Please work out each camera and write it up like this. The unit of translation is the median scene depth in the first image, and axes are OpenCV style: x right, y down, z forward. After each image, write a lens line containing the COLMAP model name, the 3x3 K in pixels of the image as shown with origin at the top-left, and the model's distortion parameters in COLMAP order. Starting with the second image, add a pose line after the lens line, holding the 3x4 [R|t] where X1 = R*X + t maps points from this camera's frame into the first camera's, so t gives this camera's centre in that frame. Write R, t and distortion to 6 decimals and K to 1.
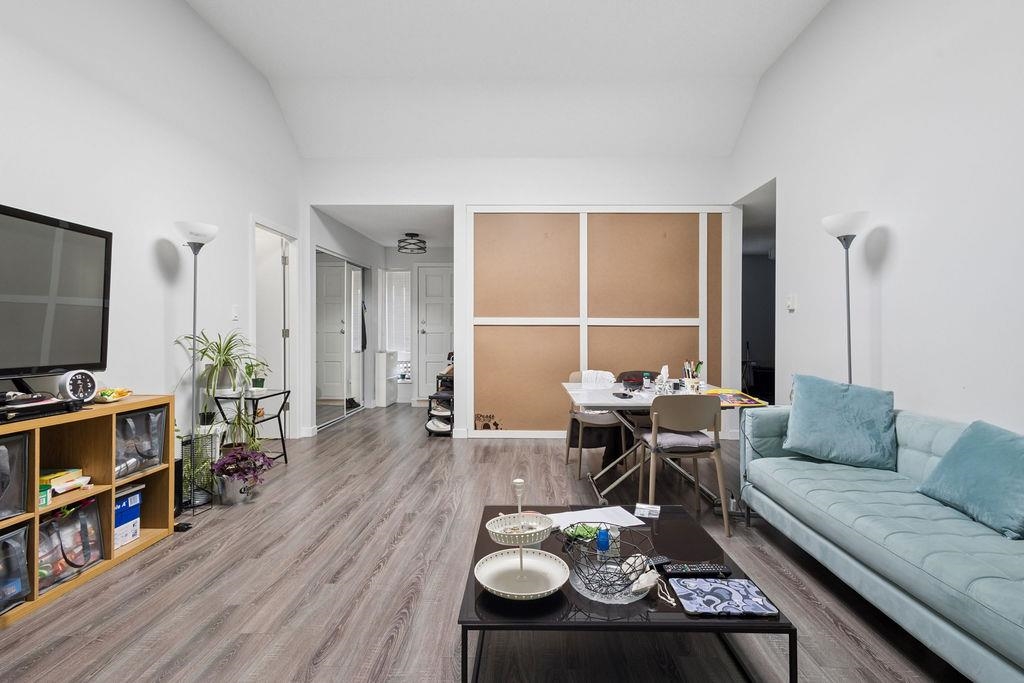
lens RADIAL K [[475.4, 0, 522.8], [0, 475.4, 337.4], [0, 0, 1]] dist [0.015970, -0.004552]
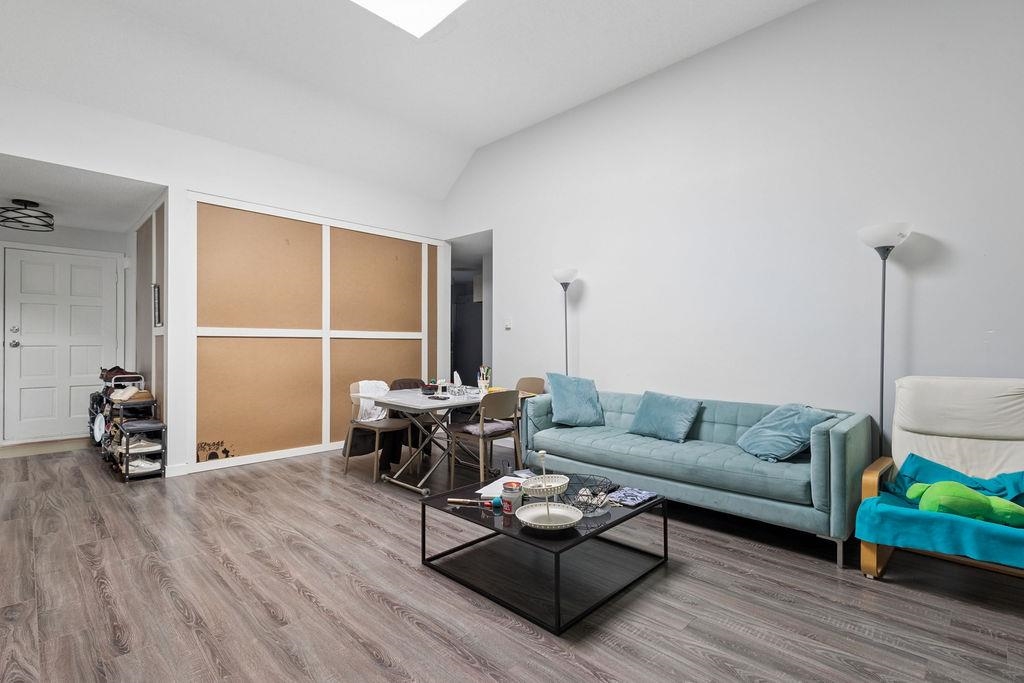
lens RADIAL K [[475.4, 0, 509.3], [0, 475.4, 344.6], [0, 0, 1]] dist [0.015970, -0.004552]
pose [[0.696805, -0.002170, 0.717258, -0.513292], [0.008275, 0.999953, -0.005013, -0.003937], [-0.717213, 0.009429, 0.696790, 0.043669]]
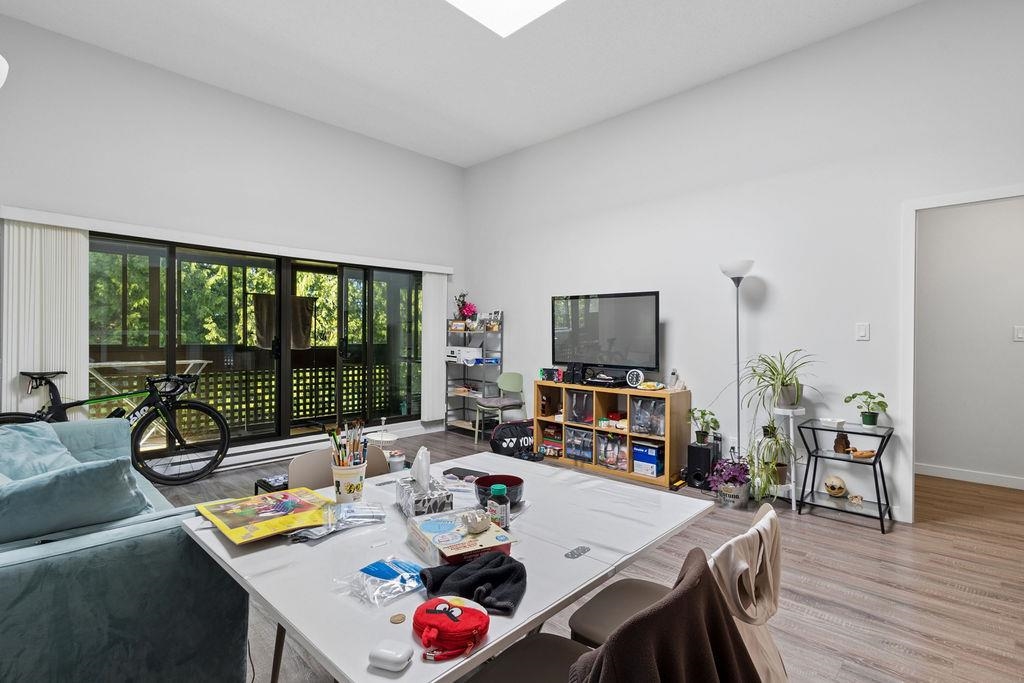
lens RADIAL K [[475.4, 0, 505.1], [0, 475.4, 338.4], [0, 0, 1]] dist [0.015970, -0.004552]
pose [[-0.682011, -0.009328, -0.731283, 0.574123], [-0.020060, 0.999781, 0.005955, -0.039365], [0.731067, 0.018731, -0.682048, 1.367789]]
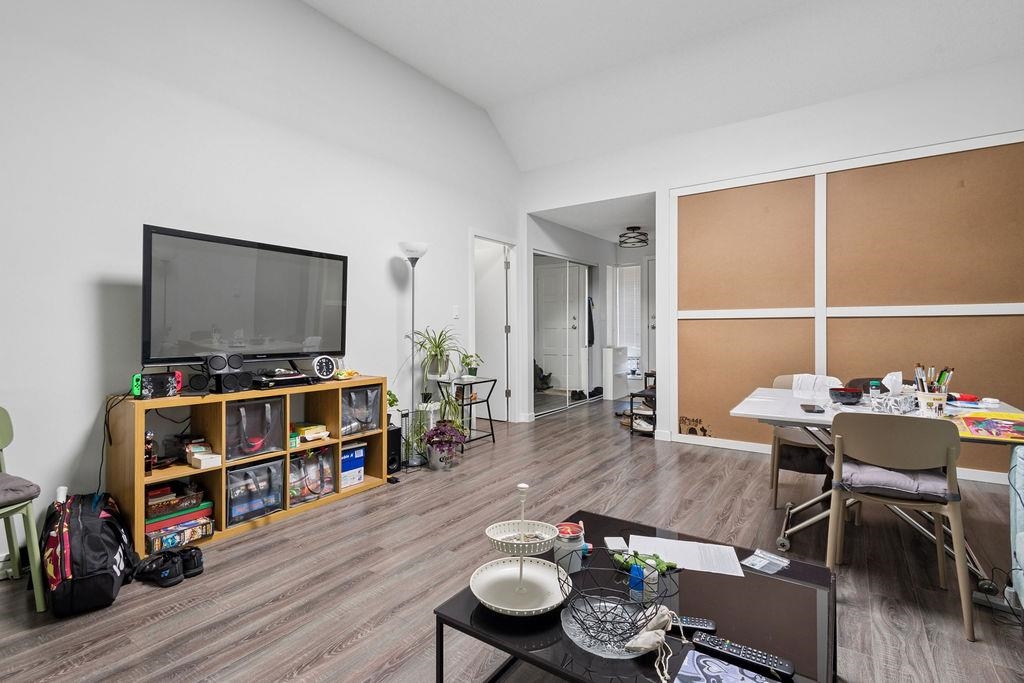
lens RADIAL K [[475.4, 0, 518.9], [0, 475.4, 337.1], [0, 0, 1]] dist [0.015970, -0.004552]
pose [[0.833422, 0.003763, -0.552624, 0.238203], [0.000789, 0.999968, 0.007999, 0.001632], [0.552636, -0.007103, 0.833393, 0.105965]]
